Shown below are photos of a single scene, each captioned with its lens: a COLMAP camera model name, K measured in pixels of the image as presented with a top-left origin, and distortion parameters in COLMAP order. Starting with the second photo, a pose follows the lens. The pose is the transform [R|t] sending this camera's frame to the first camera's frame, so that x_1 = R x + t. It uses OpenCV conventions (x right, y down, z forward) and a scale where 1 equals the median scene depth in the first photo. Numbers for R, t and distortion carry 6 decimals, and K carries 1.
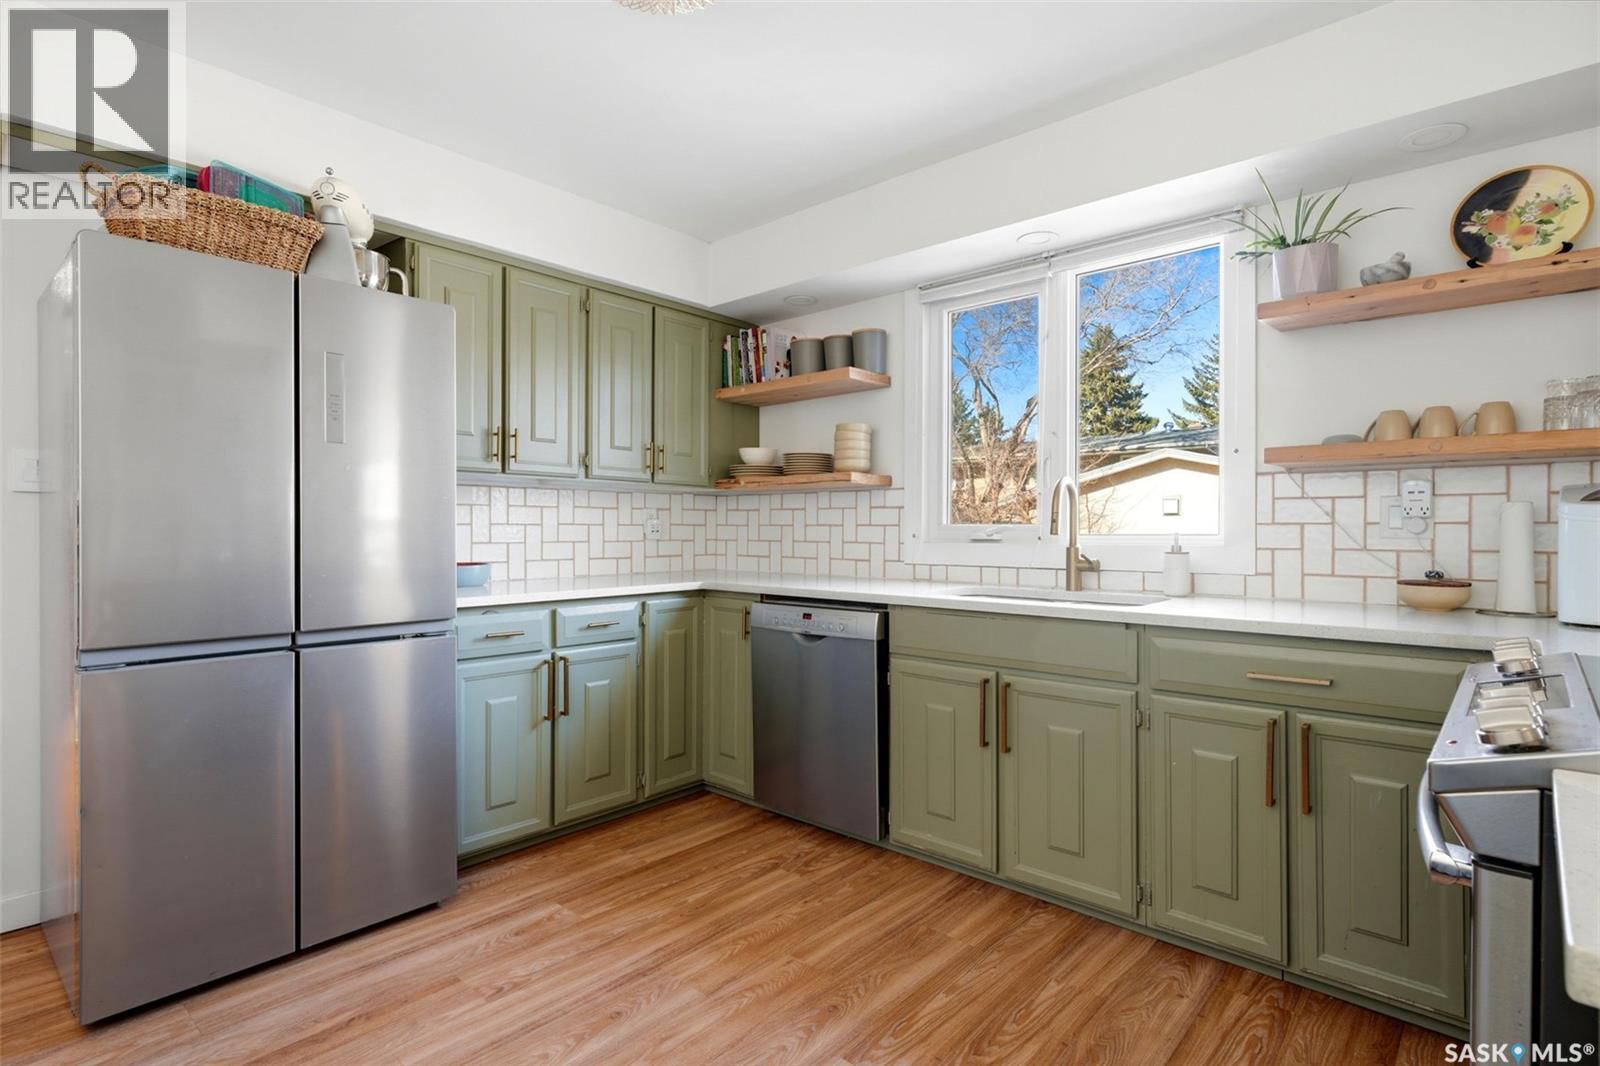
lens RADIAL K [[803.3, 0, 799.6], [0, 803.3, 531.0], [0, 0, 1]] dist [0.005345, -0.001733]
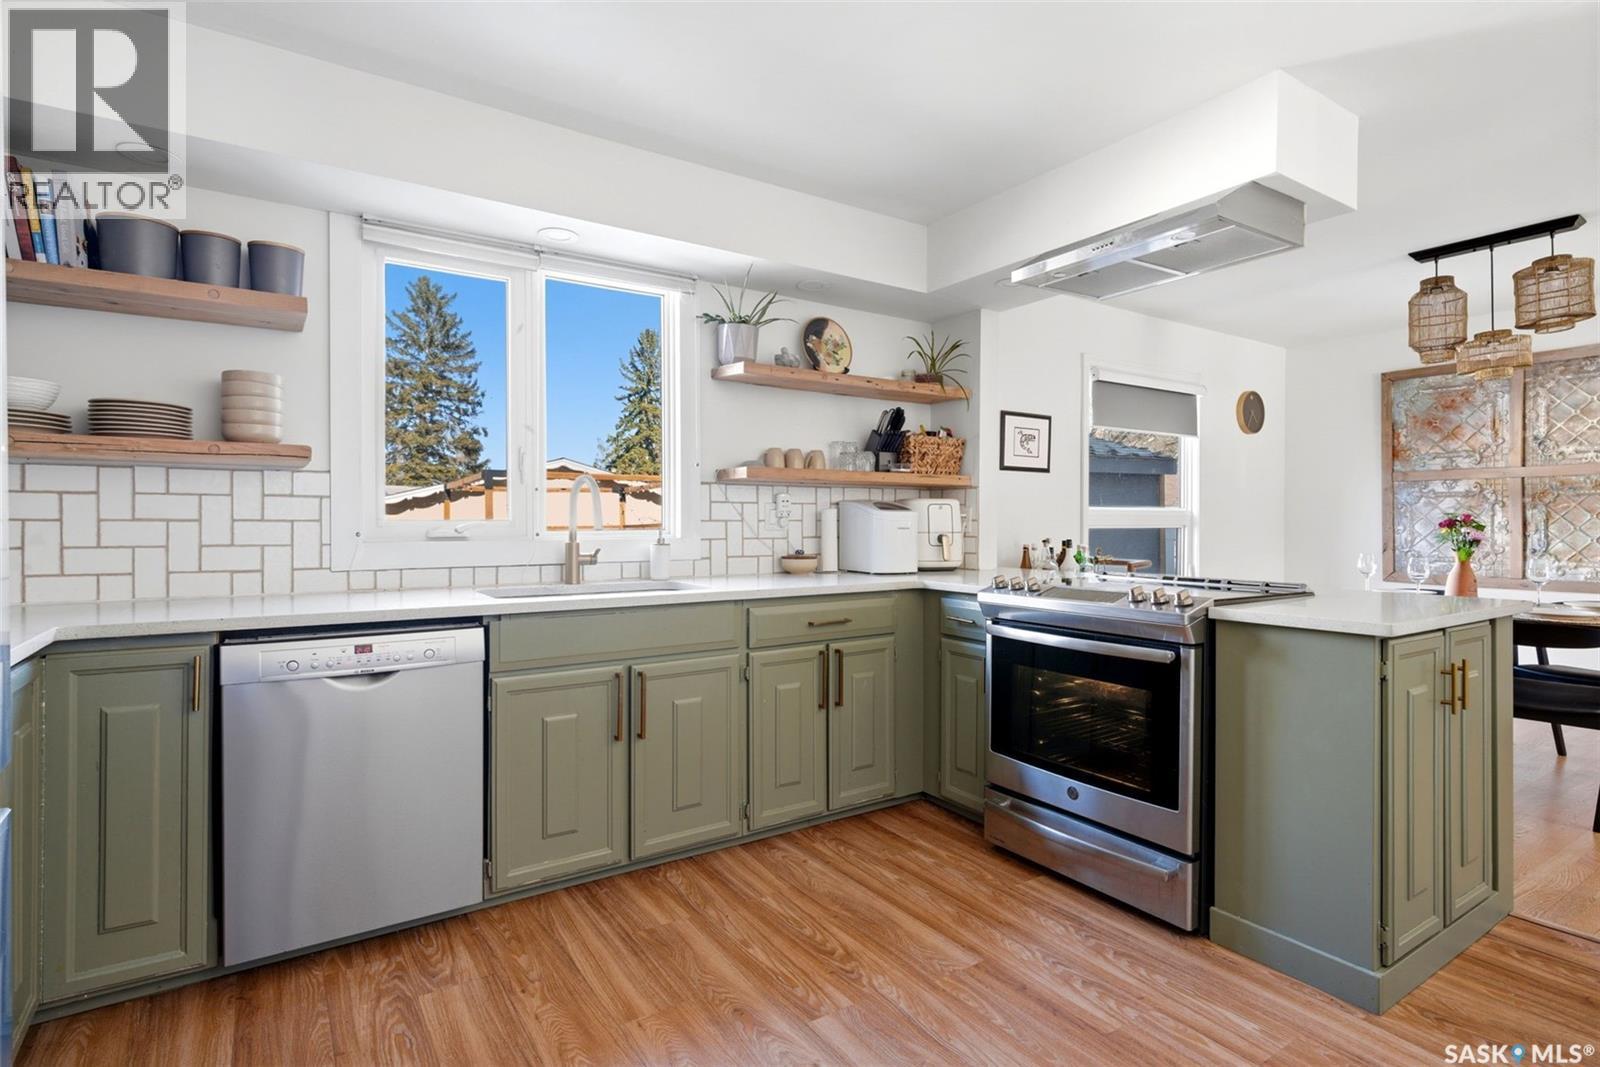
lens RADIAL K [[803.3, 0, 801.8], [0, 803.3, 528.9], [0, 0, 1]] dist [0.005345, -0.001733]
pose [[0.247419, -0.008757, 0.968869, -0.683636], [0.003745, 0.999960, 0.008081, -0.005311], [-0.968901, 0.001629, 0.247442, 0.521387]]
